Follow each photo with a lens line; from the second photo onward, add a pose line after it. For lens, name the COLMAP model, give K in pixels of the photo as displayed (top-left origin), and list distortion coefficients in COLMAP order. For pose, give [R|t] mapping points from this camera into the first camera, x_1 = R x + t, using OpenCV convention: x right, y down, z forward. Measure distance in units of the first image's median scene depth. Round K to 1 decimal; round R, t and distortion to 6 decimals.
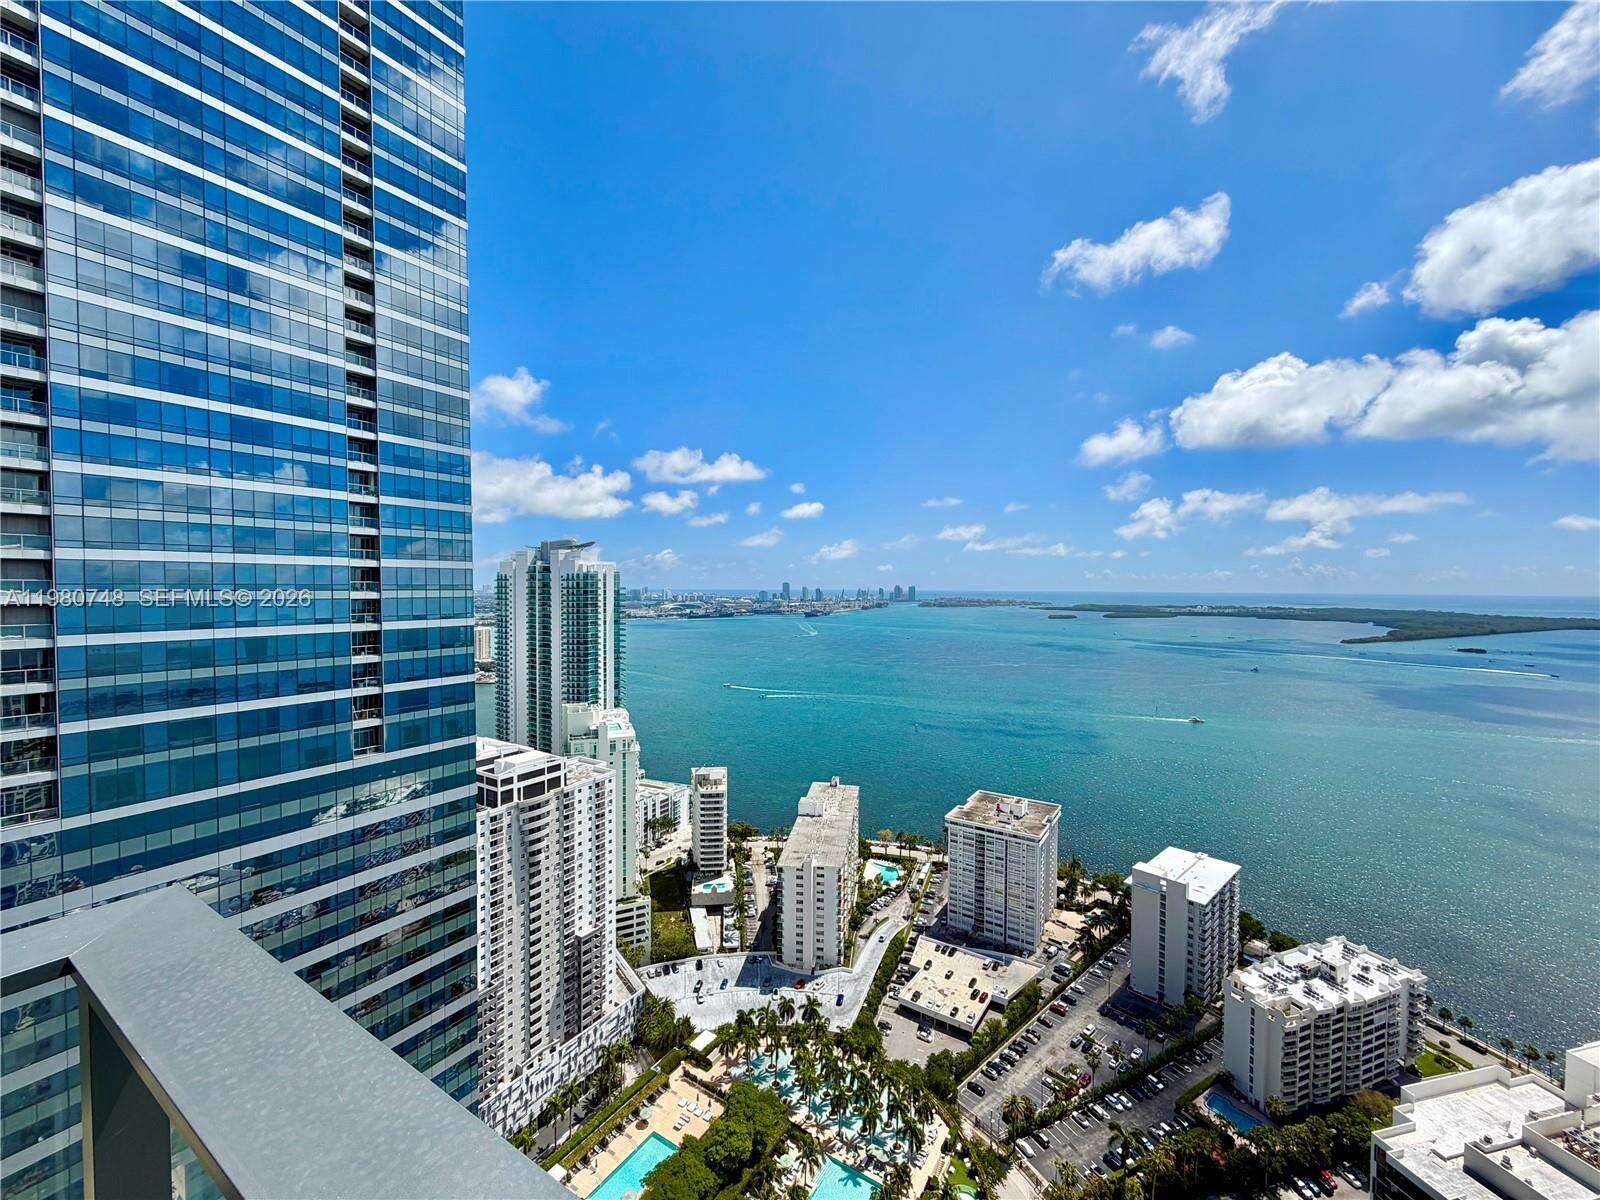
lens RADIAL K [[631.4, 0, 798.9], [0, 631.4, 606.4], [0, 0, 1]] dist [0.000534, -0.000232]
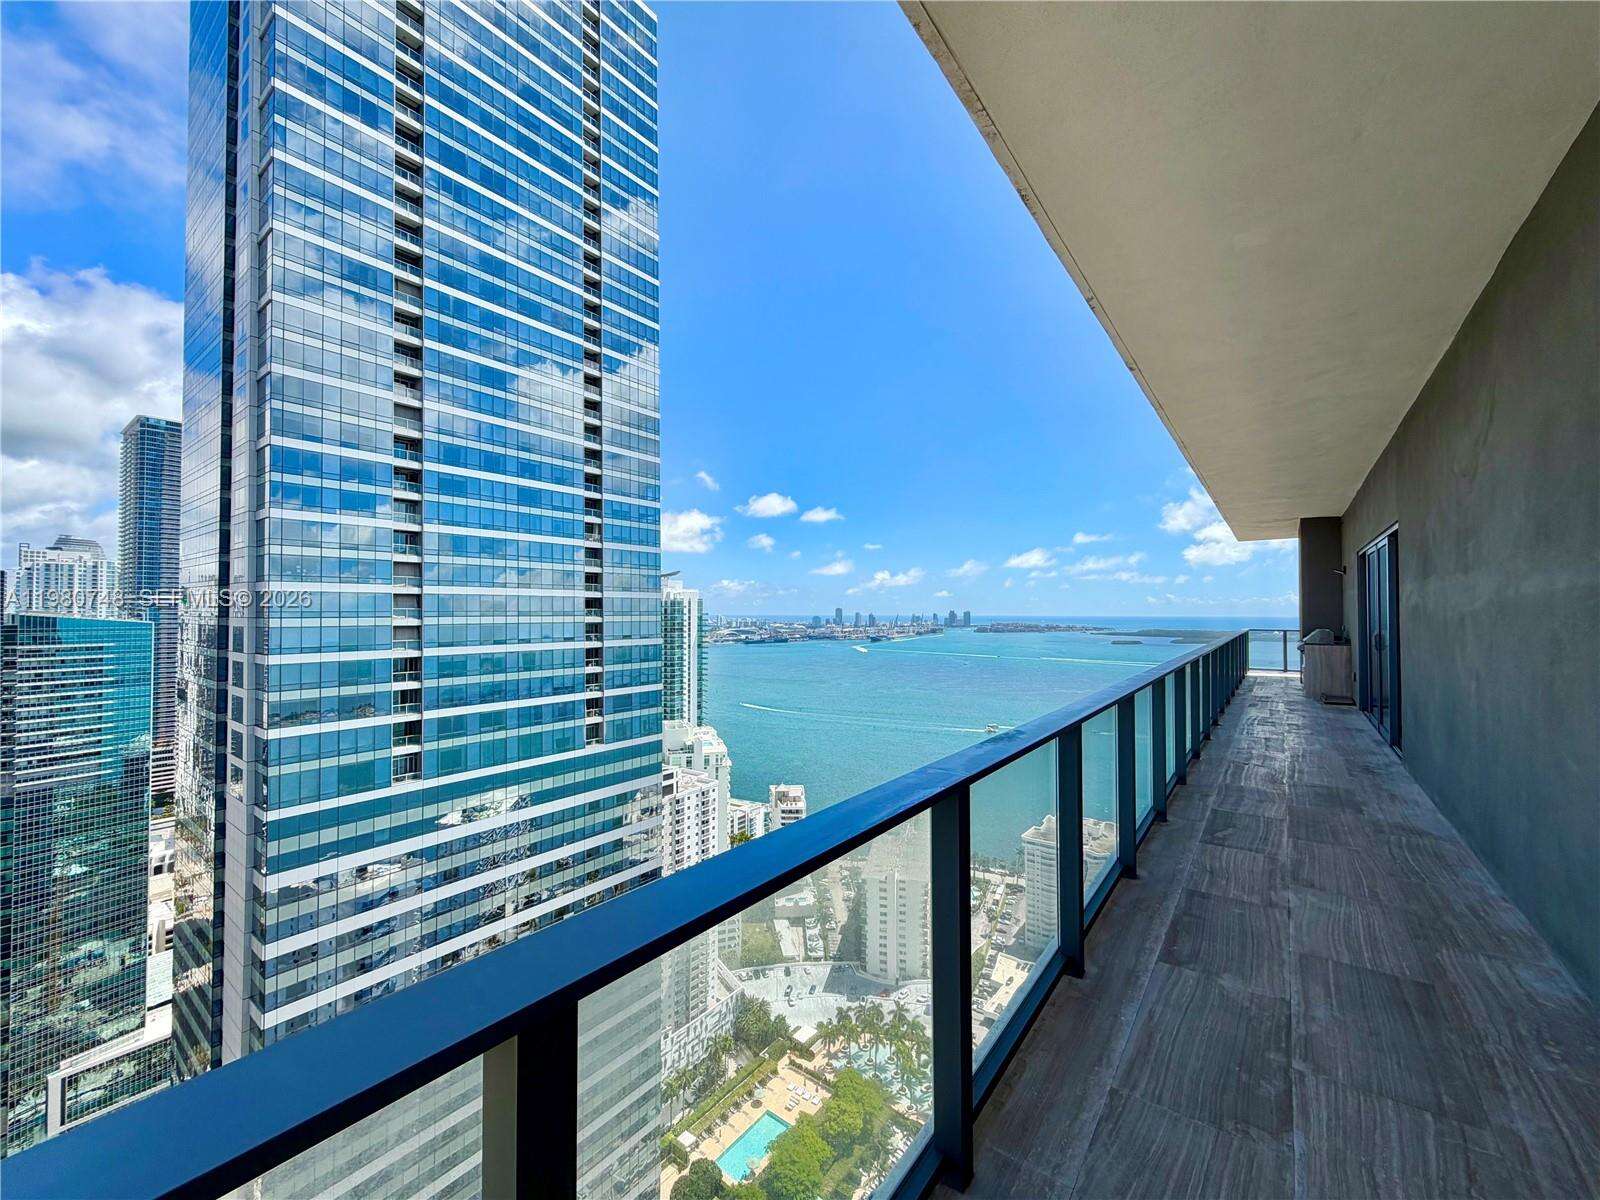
lens RADIAL K [[631.4, 0, 800.0], [0, 631.4, 605.2], [0, 0, 1]] dist [0.000534, -0.000232]
pose [[0.996841, -0.003967, -0.079319, -0.218914], [0.000561, 0.999079, -0.042908, 0.011053], [0.079416, 0.042728, 0.995925, -0.318571]]
